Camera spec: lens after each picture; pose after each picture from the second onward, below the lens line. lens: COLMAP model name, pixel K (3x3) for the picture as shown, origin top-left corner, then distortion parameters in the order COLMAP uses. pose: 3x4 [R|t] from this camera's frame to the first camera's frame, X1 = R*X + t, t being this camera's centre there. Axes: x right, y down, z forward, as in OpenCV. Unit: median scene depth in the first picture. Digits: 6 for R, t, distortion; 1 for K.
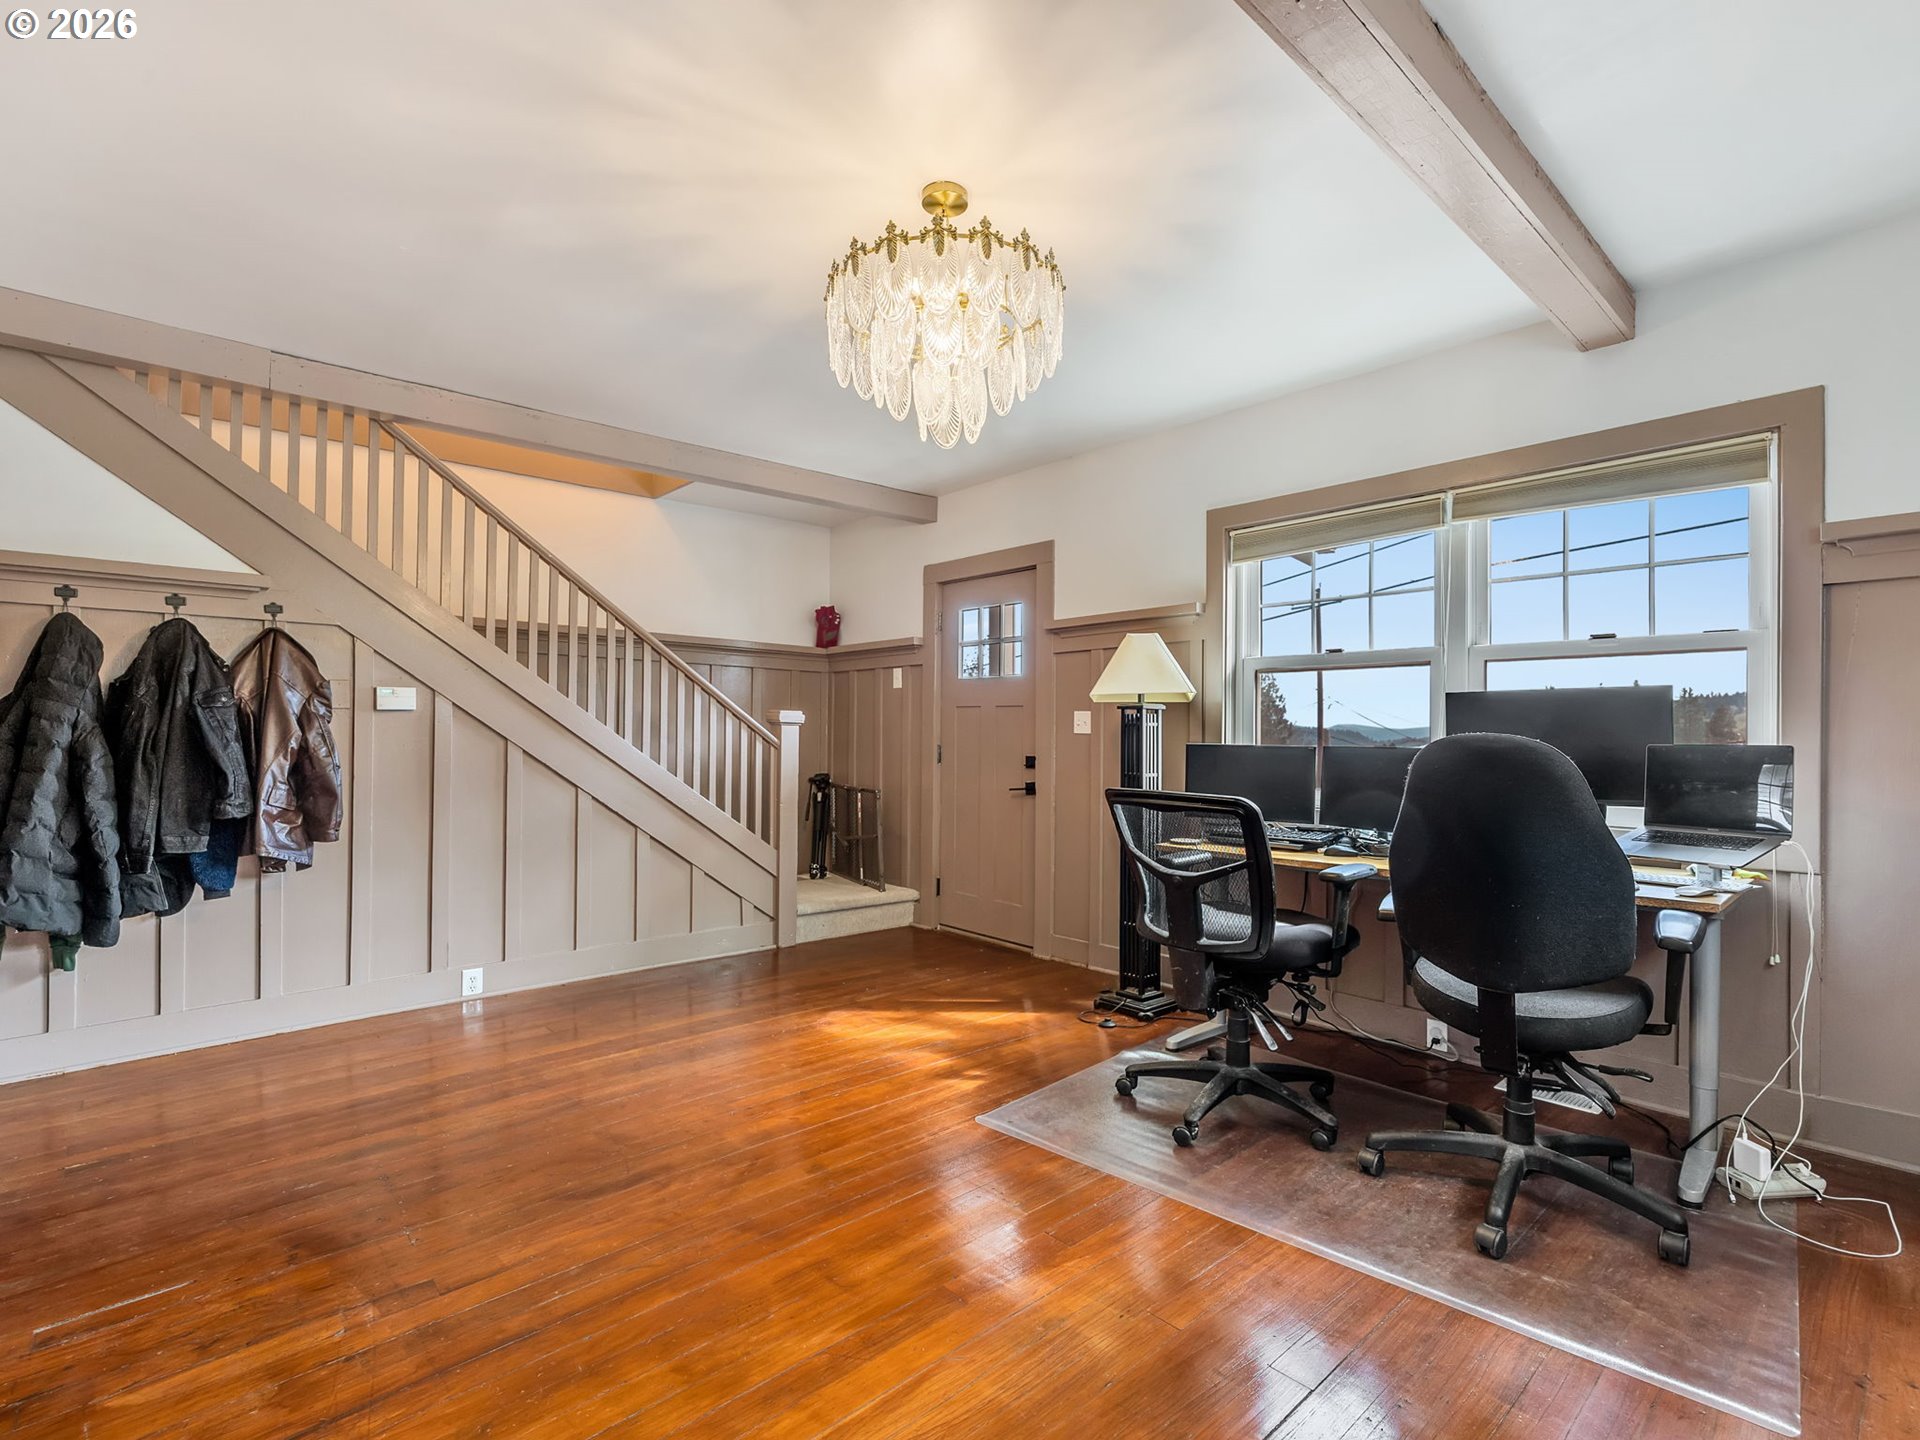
lens RADIAL K [[931.2, 0, 986.0], [0, 931.2, 742.7], [0, 0, 1]] dist [-0.000461, 0.000038]
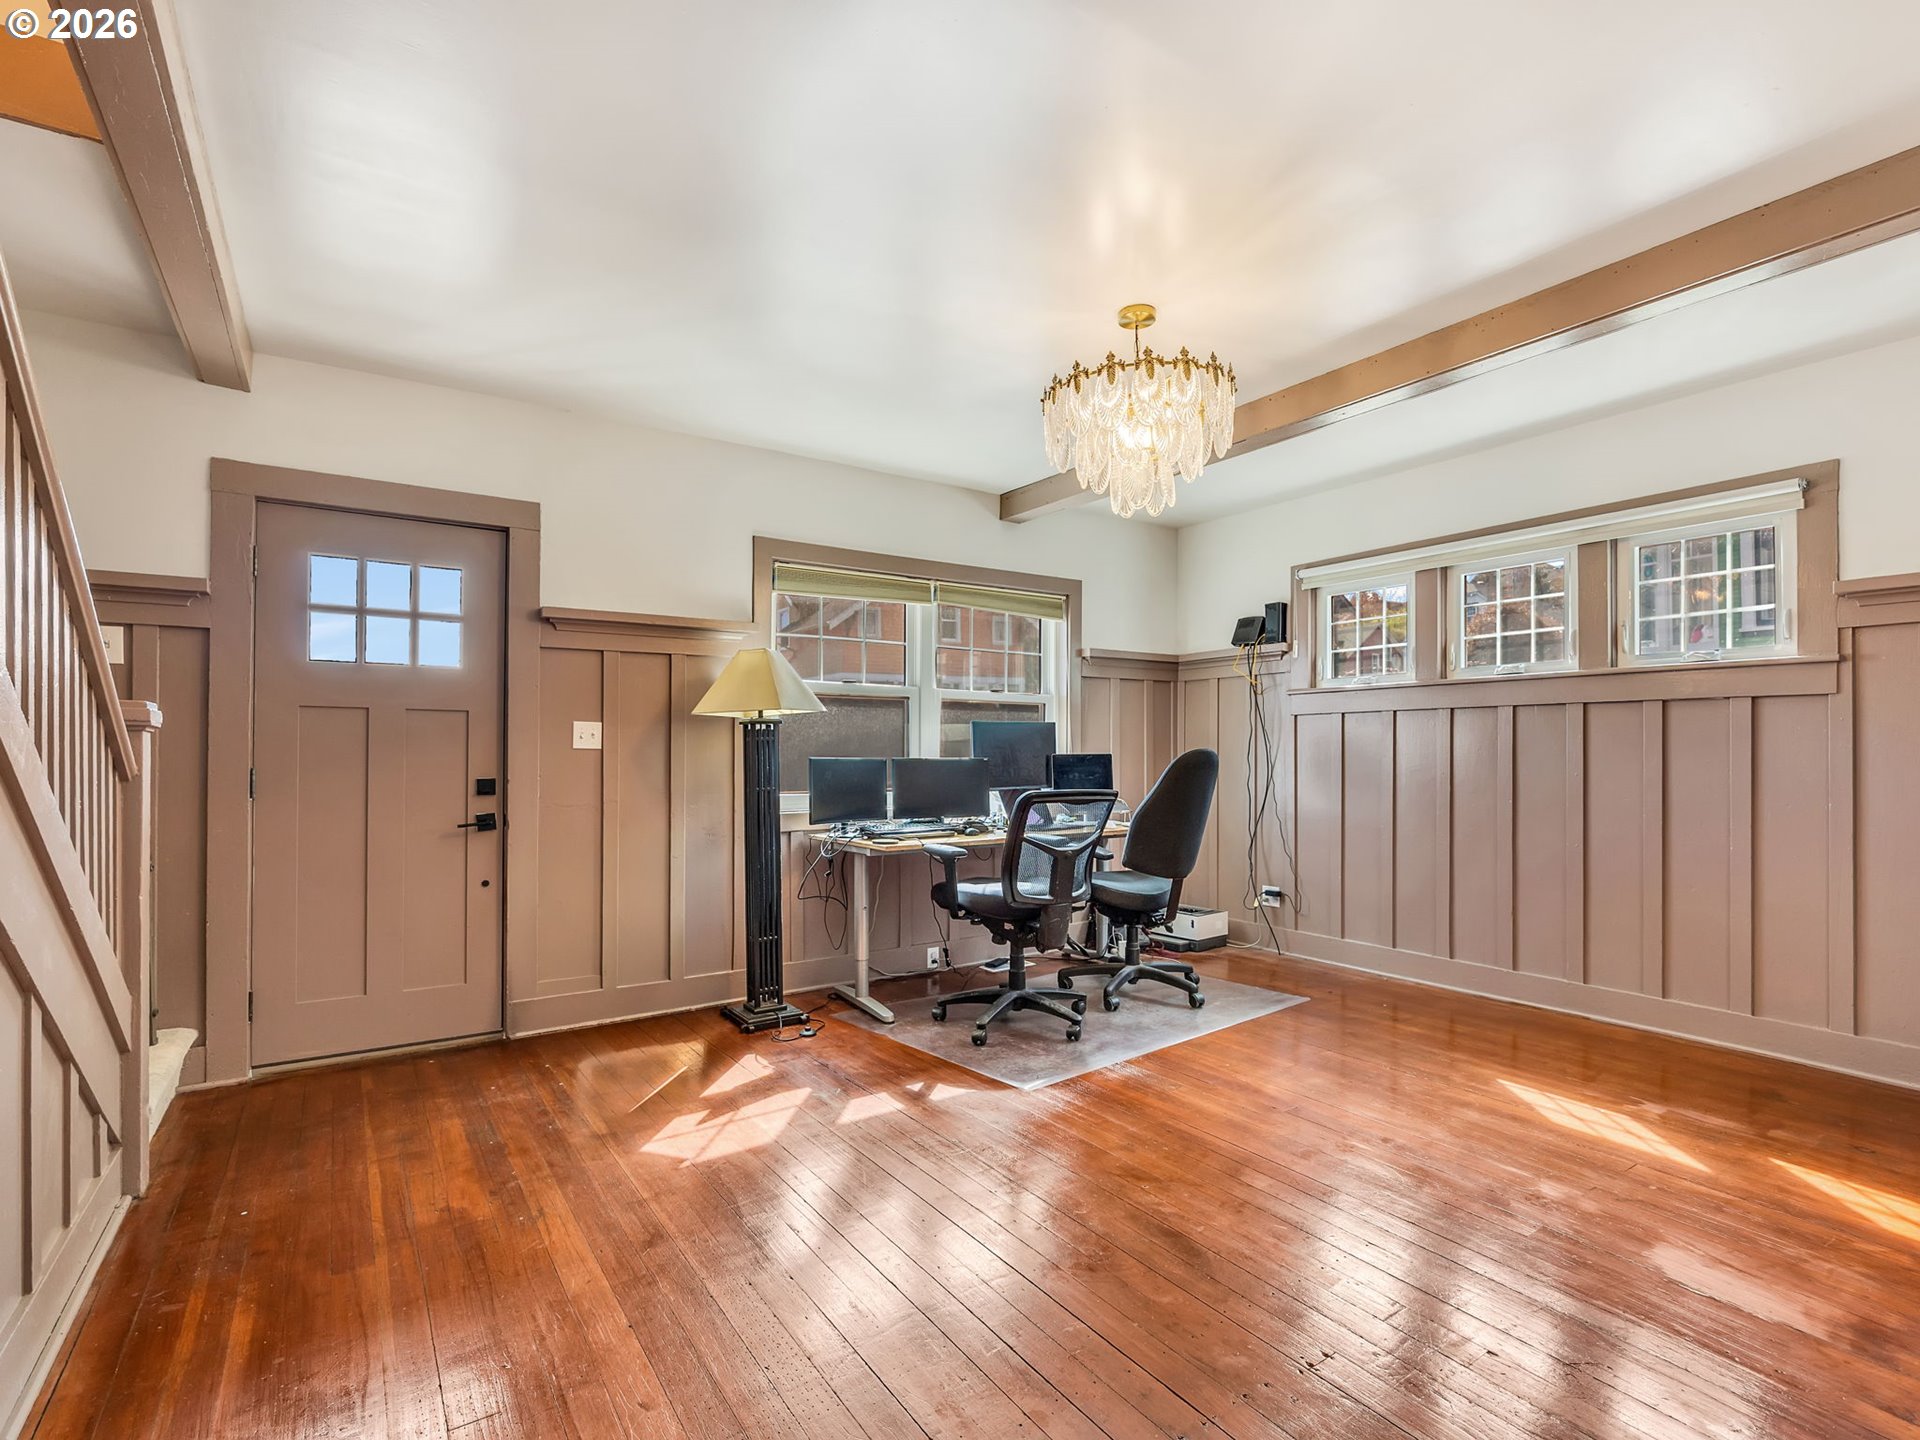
lens RADIAL K [[931.2, 0, 986.0], [0, 931.2, 742.7], [0, 0, 1]] dist [-0.000461, 0.000038]
pose [[0.128223, -0.003153, 0.991740, -0.660443], [0.005577, 0.999981, 0.002458, -0.014334], [-0.991730, 0.005216, 0.128238, 0.520878]]
